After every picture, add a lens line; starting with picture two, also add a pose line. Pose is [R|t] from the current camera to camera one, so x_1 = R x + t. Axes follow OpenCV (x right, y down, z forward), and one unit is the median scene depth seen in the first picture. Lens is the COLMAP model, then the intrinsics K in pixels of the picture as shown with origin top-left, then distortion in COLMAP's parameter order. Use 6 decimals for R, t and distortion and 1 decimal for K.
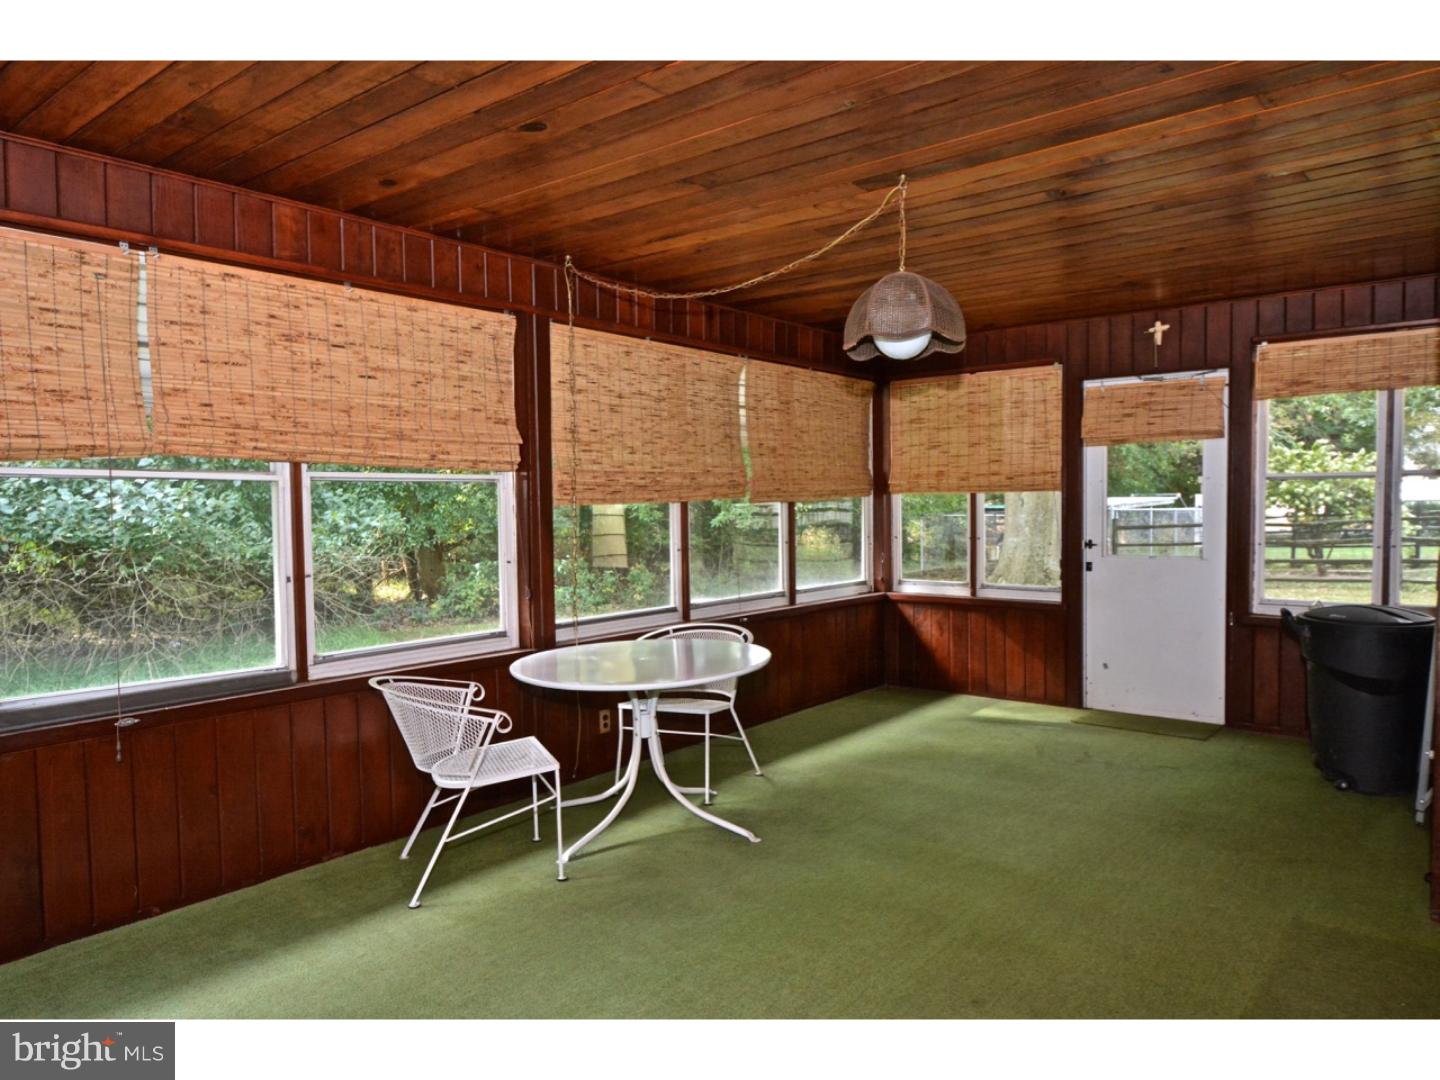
lens RADIAL K [[958.6, 0, 717.7], [0, 958.6, 539.7], [0, 0, 1]] dist [0.004731, 0.000073]
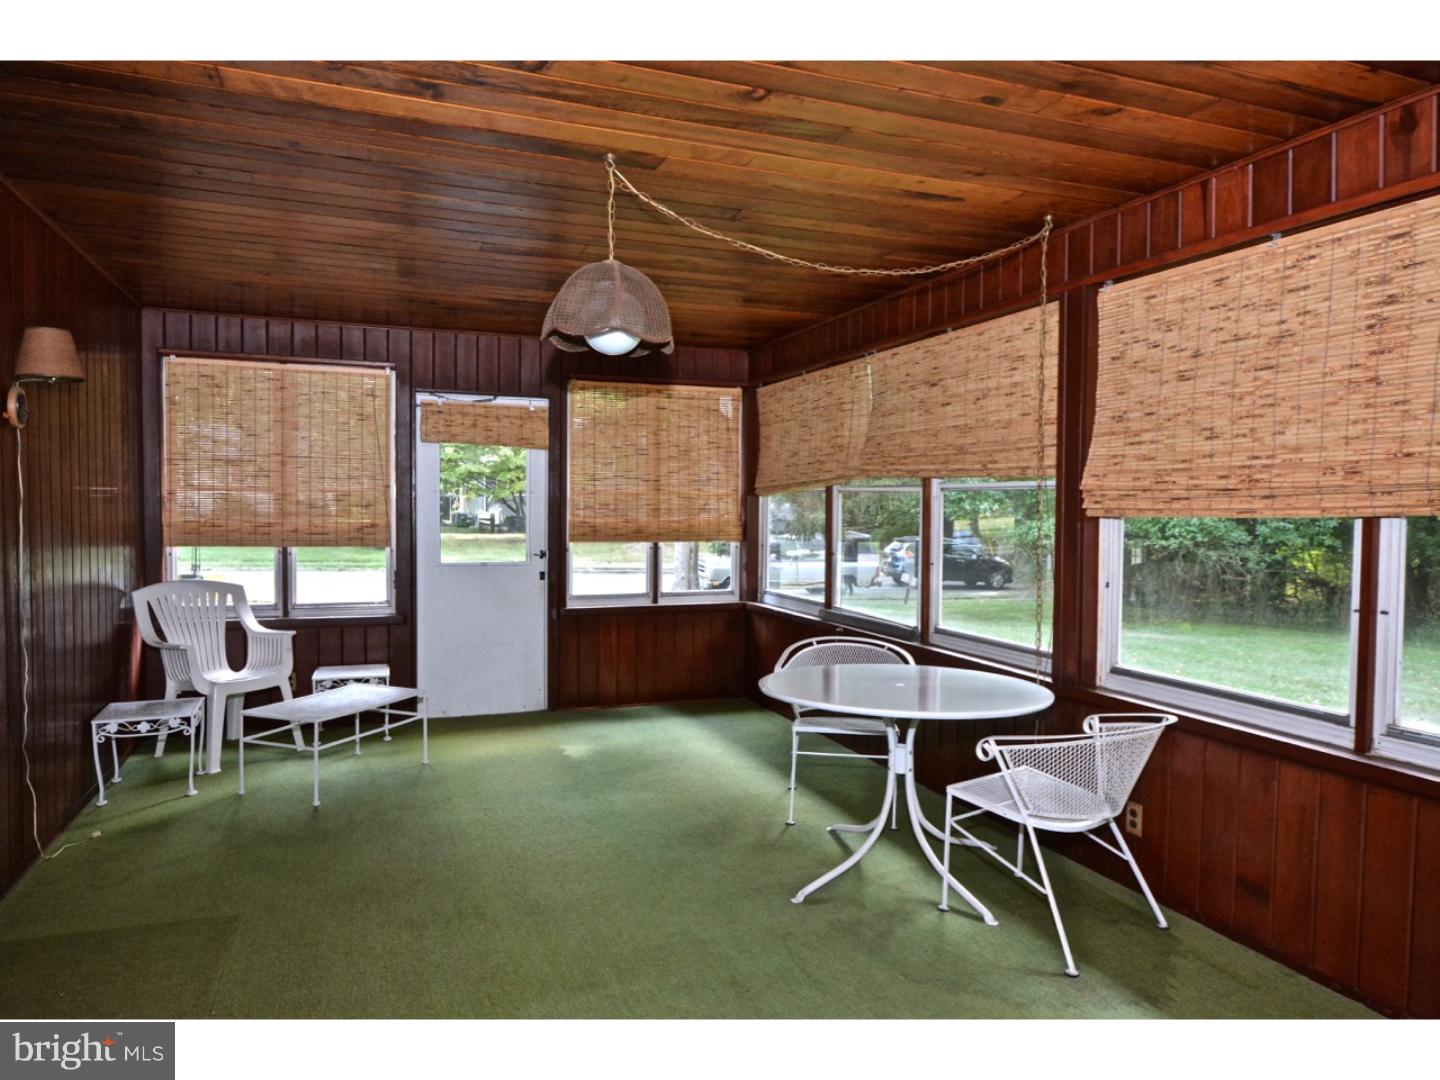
lens RADIAL K [[917.6, 0, 715.3], [0, 917.6, 536.9], [0, 0, 1]] dist [-0.001378, -0.007408]
pose [[-0.488565, 0.035766, -0.871794, 0.718001], [-0.041203, 0.997099, 0.063998, -0.059442], [0.871554, 0.067188, -0.485674, 1.199158]]
